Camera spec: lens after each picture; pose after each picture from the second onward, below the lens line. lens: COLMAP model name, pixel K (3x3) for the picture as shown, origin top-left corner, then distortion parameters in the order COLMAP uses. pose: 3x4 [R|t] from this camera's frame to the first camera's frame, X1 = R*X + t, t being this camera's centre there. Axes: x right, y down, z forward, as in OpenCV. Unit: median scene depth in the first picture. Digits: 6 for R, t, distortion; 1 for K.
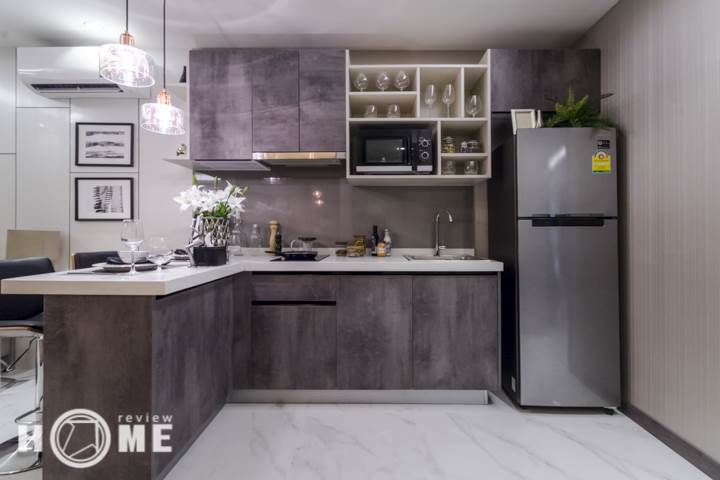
lens RADIAL K [[358.7, 0, 361.4], [0, 358.7, 232.6], [0, 0, 1]] dist [-0.001733, -0.000395]
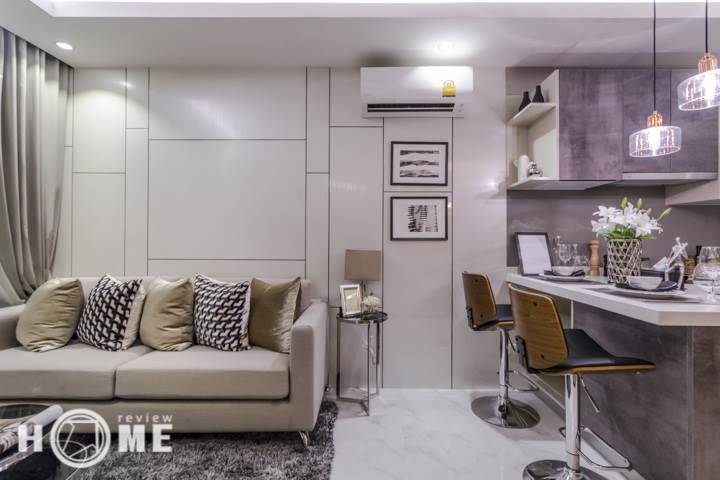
lens RADIAL K [[359.1, 0, 360.0], [0, 359.1, 240.0], [0, 0, 1]] dist [0.000973, -0.000255]
pose [[0.999872, 0.000809, -0.015973, -0.869481], [-0.000903, 0.999982, -0.005889, -0.027301], [0.015968, 0.005903, 0.999855, 0.000004]]
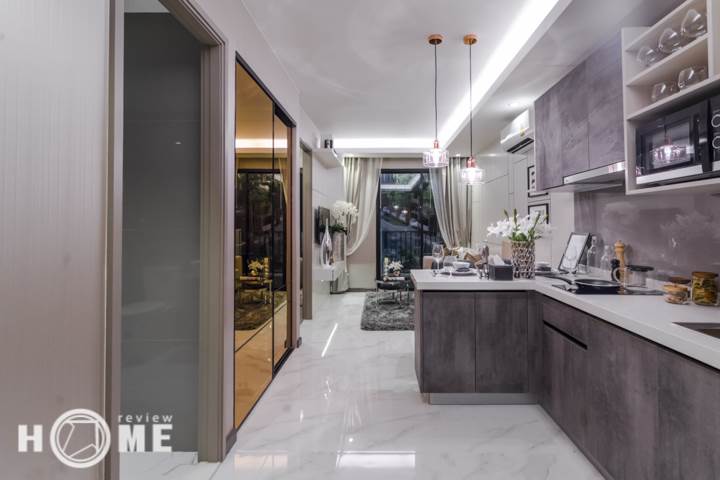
lens RADIAL K [[352.9, 0, 375.2], [0, 352.9, 222.3], [0, 0, 1]] dist [-0.001213, -0.000296]
pose [[-0.016676, -0.008762, -0.999823, 0.623990], [0.000914, 0.999961, -0.008778, -0.075605], [0.999861, -0.001061, -0.016667, 0.414017]]
